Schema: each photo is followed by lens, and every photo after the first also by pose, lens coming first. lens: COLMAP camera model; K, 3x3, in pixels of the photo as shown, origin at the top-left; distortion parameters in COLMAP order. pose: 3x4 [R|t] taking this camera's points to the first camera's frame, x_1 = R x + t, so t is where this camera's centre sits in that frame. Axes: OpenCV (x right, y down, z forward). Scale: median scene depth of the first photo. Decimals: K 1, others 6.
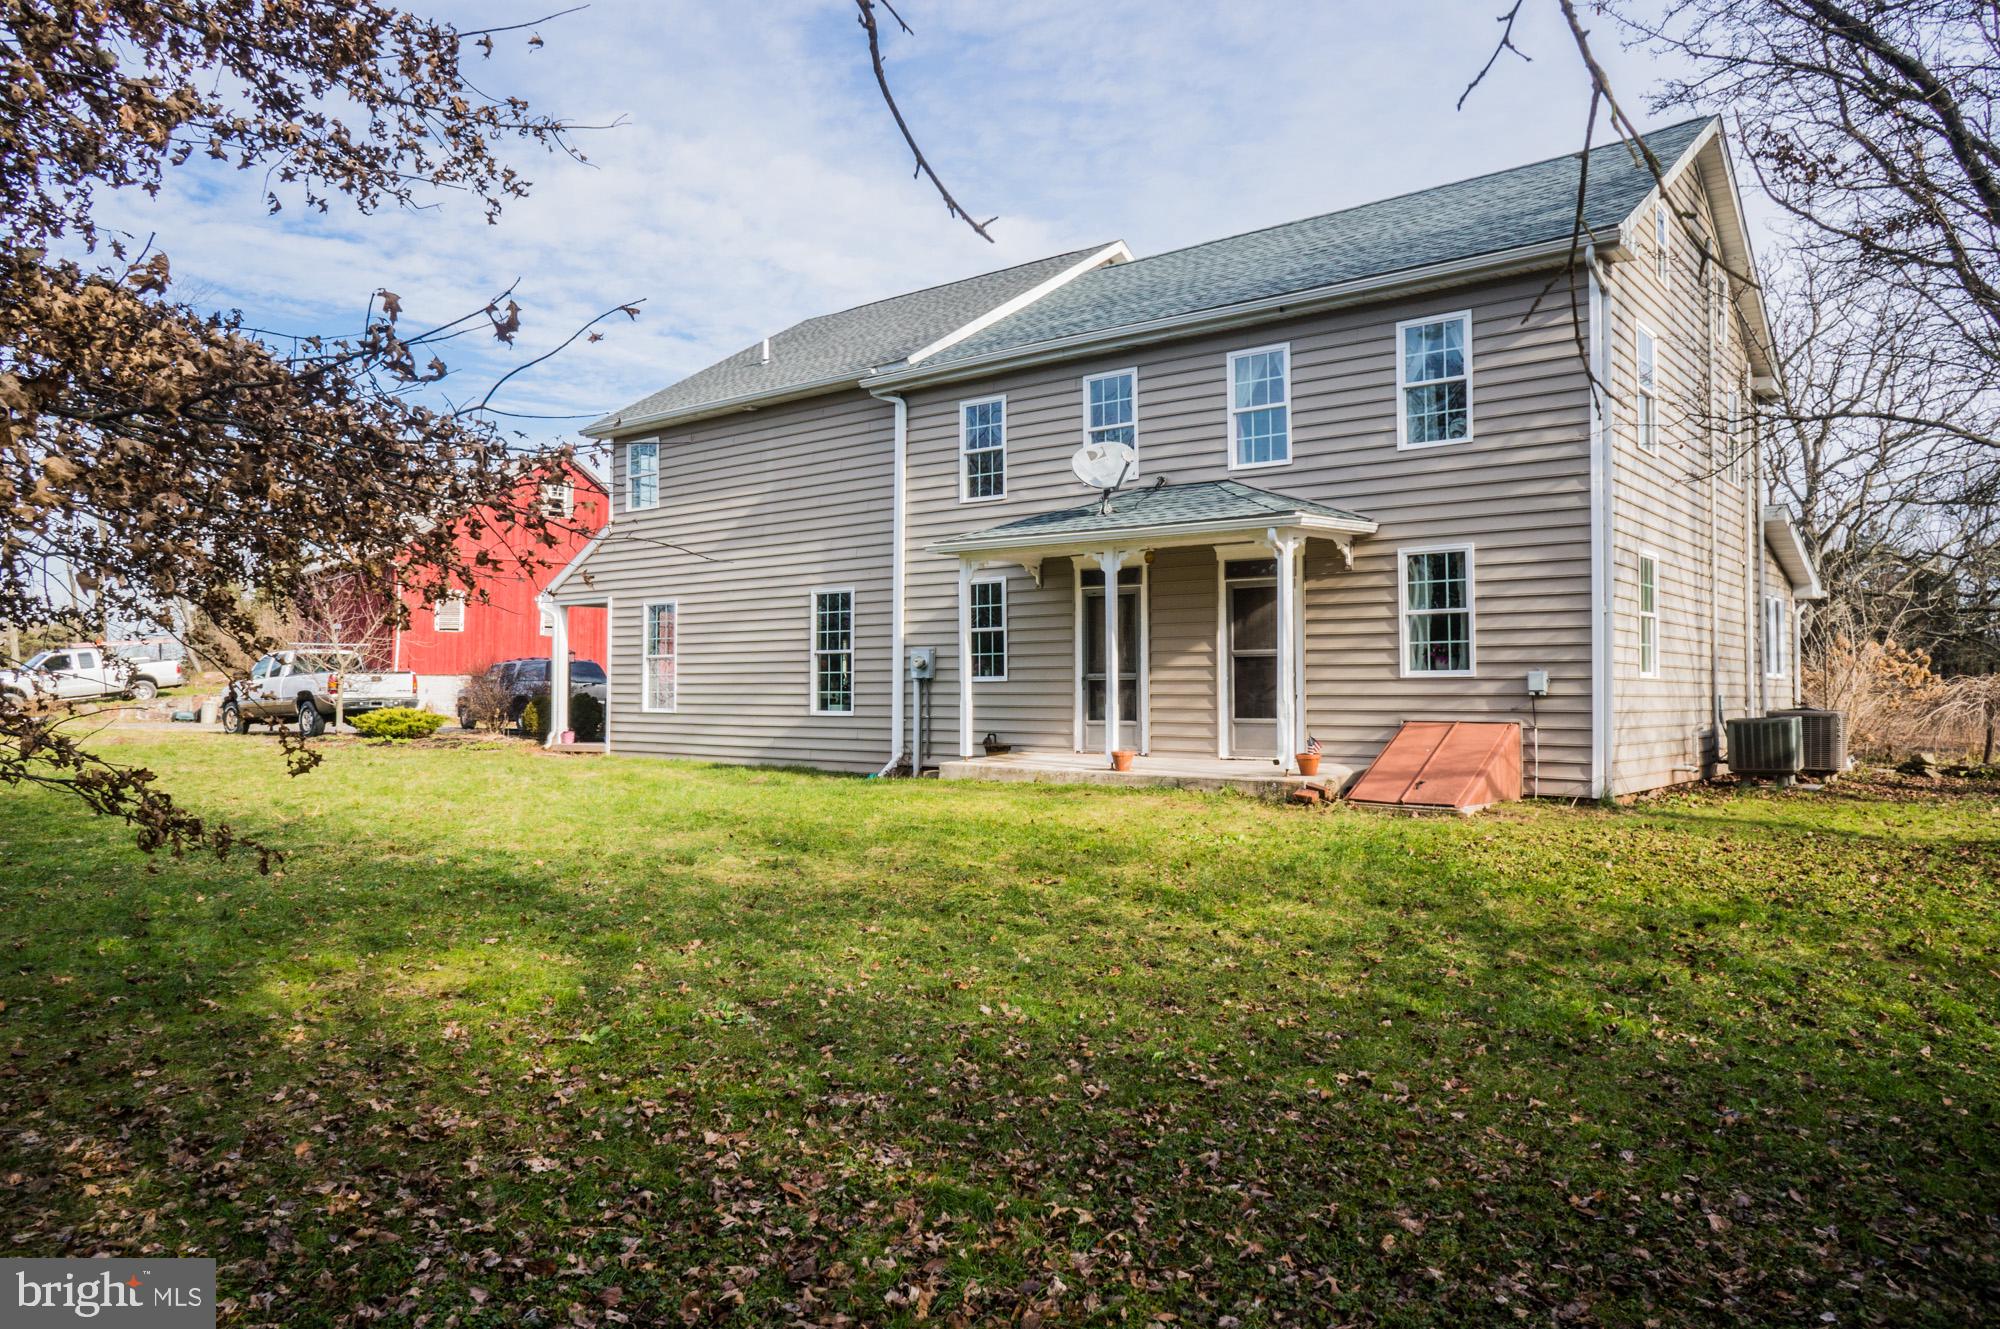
lens RADIAL K [[1358.3, 0, 976.4], [0, 1358.3, 660.6], [0, 0, 1]] dist [-0.004338, 0.061992]
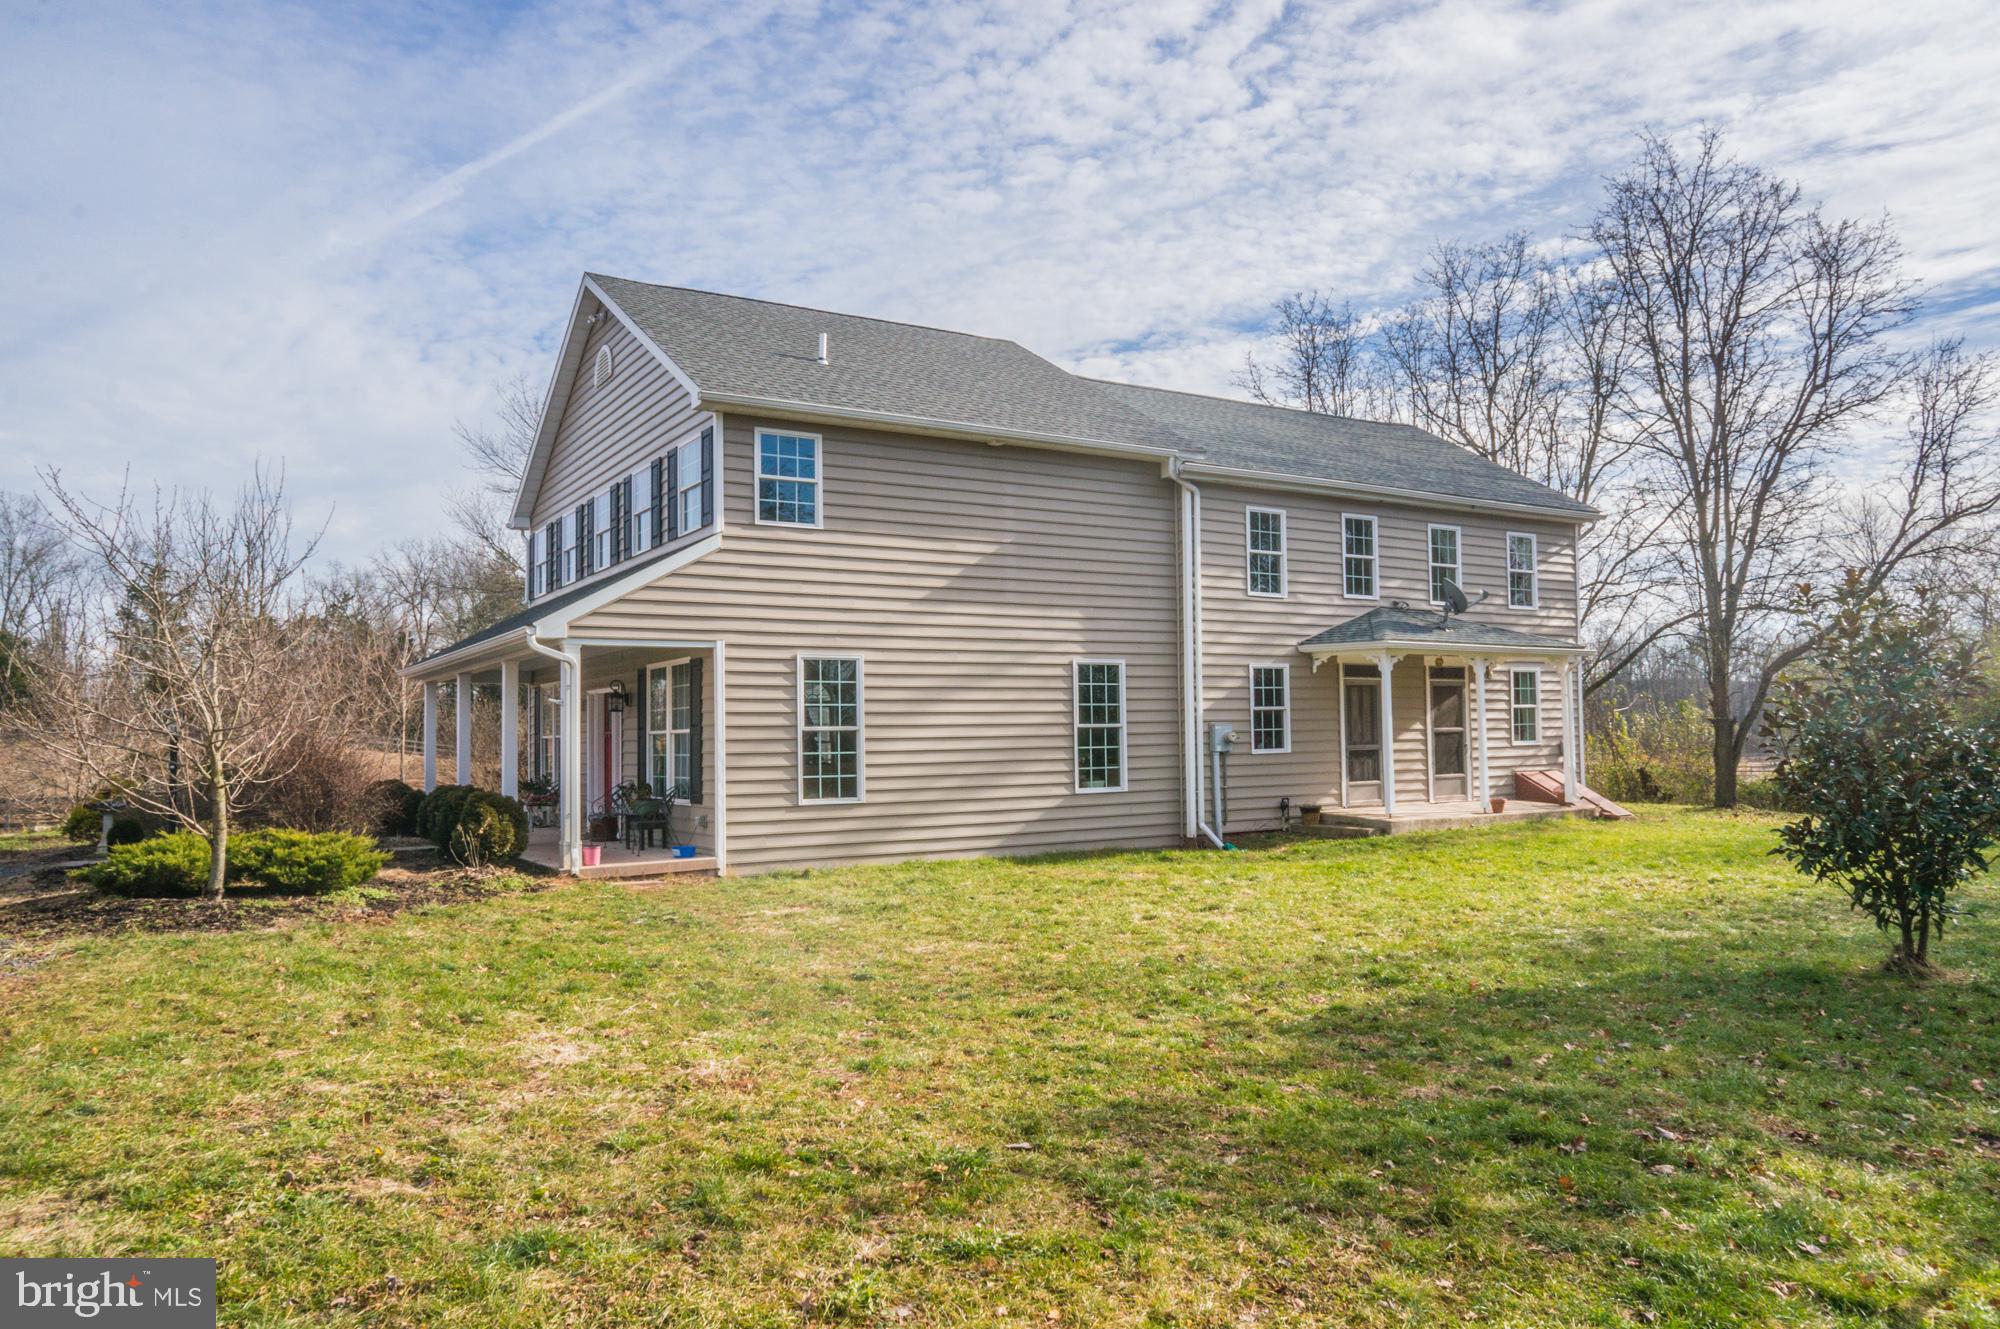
lens RADIAL K [[1358.3, 0, 976.4], [0, 1358.3, 660.6], [0, 0, 1]] dist [-0.004338, 0.061992]
pose [[0.299511, 0.072230, 0.951355, -1.103267], [0.013801, 0.996698, -0.080017, 0.024224], [-0.953993, 0.037096, 0.297525, 0.849691]]
